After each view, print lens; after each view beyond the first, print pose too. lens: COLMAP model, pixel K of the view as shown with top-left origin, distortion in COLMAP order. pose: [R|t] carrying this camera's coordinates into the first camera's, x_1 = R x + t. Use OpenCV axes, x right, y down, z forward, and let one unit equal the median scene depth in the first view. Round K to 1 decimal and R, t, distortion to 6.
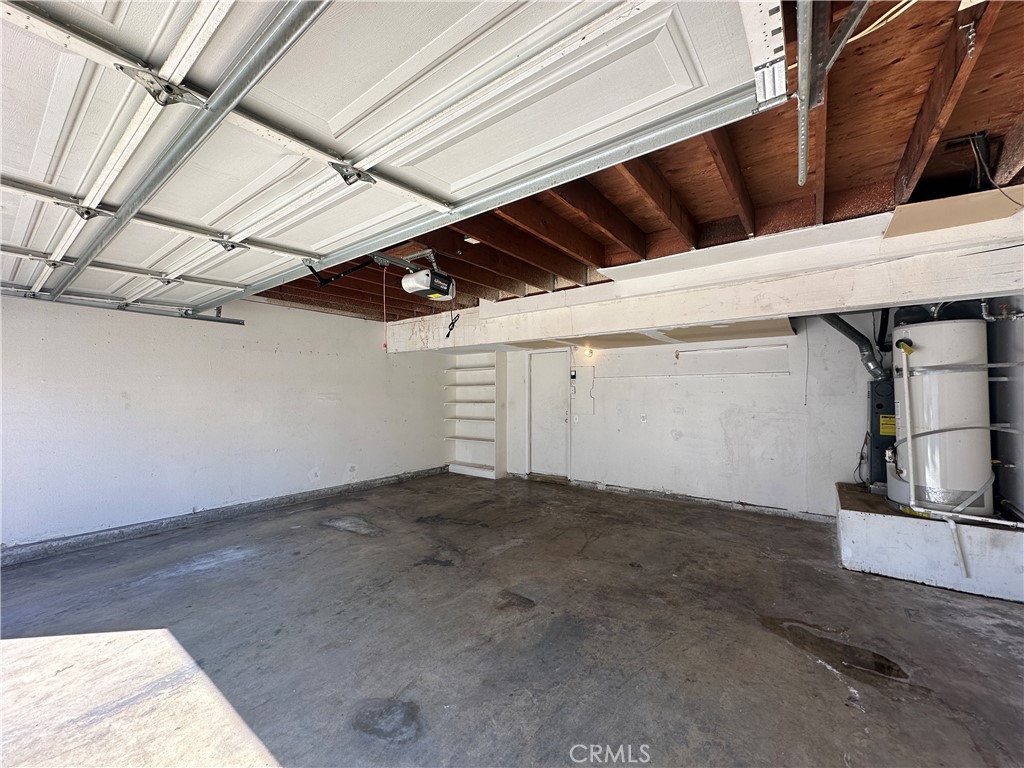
lens RADIAL K [[407.1, 0, 511.0], [0, 407.1, 385.0], [0, 0, 1]] dist [-0.003333, 0.000852]
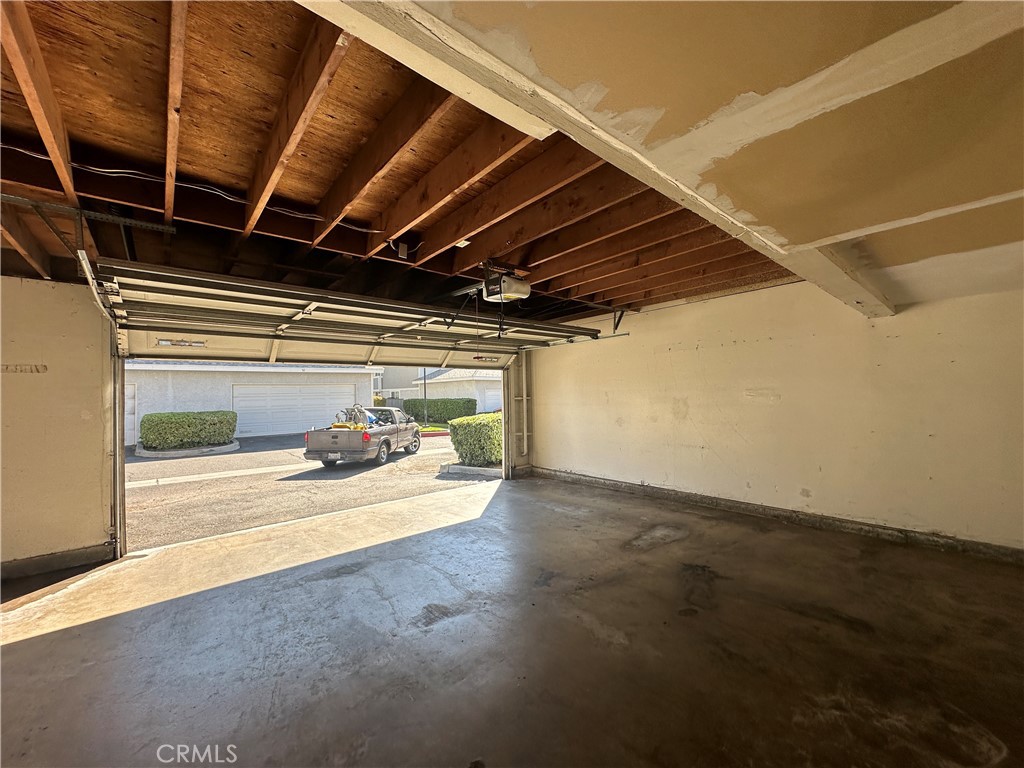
lens RADIAL K [[407.1, 0, 511.0], [0, 407.1, 385.0], [0, 0, 1]] dist [-0.003333, 0.000852]
pose [[-0.209810, -0.018778, -0.977562, 0.702403], [0.046879, 0.998472, -0.029241, 0.021511], [0.976618, -0.051962, -0.208610, 1.080046]]
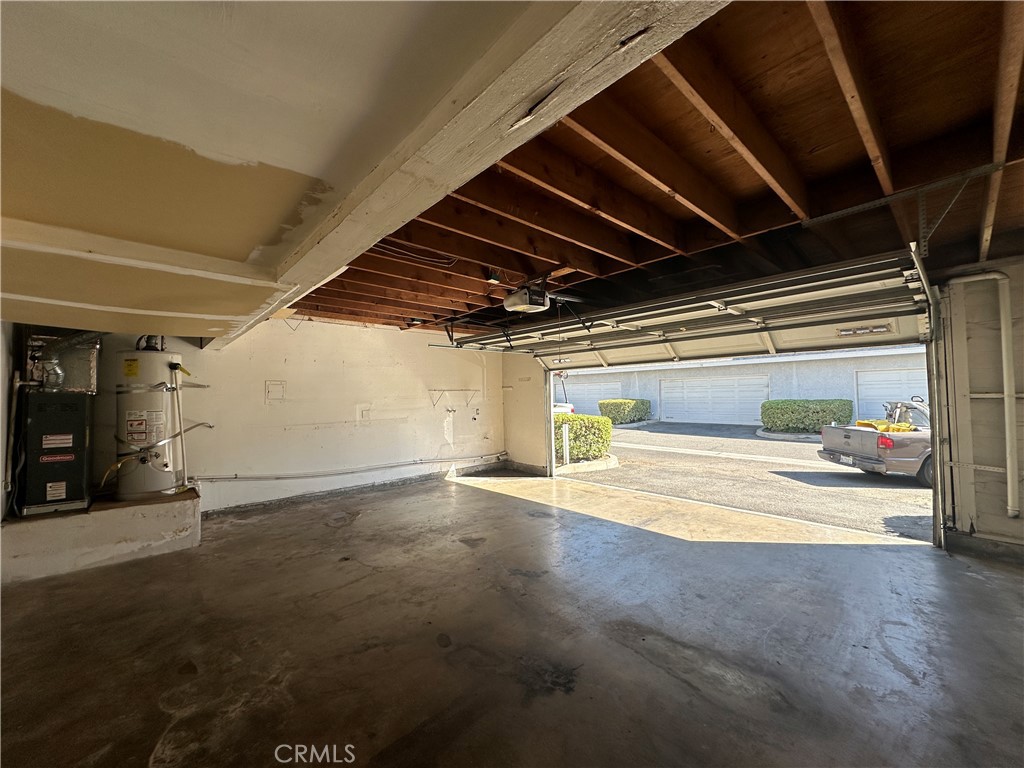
lens RADIAL K [[407.1, 0, 511.0], [0, 407.1, 385.0], [0, 0, 1]] dist [-0.003333, 0.000852]
pose [[-0.981435, 0.023454, 0.190355, -0.324353], [0.014168, 0.998649, -0.049994, 0.036997], [-0.191270, -0.046369, -0.980442, 1.867150]]
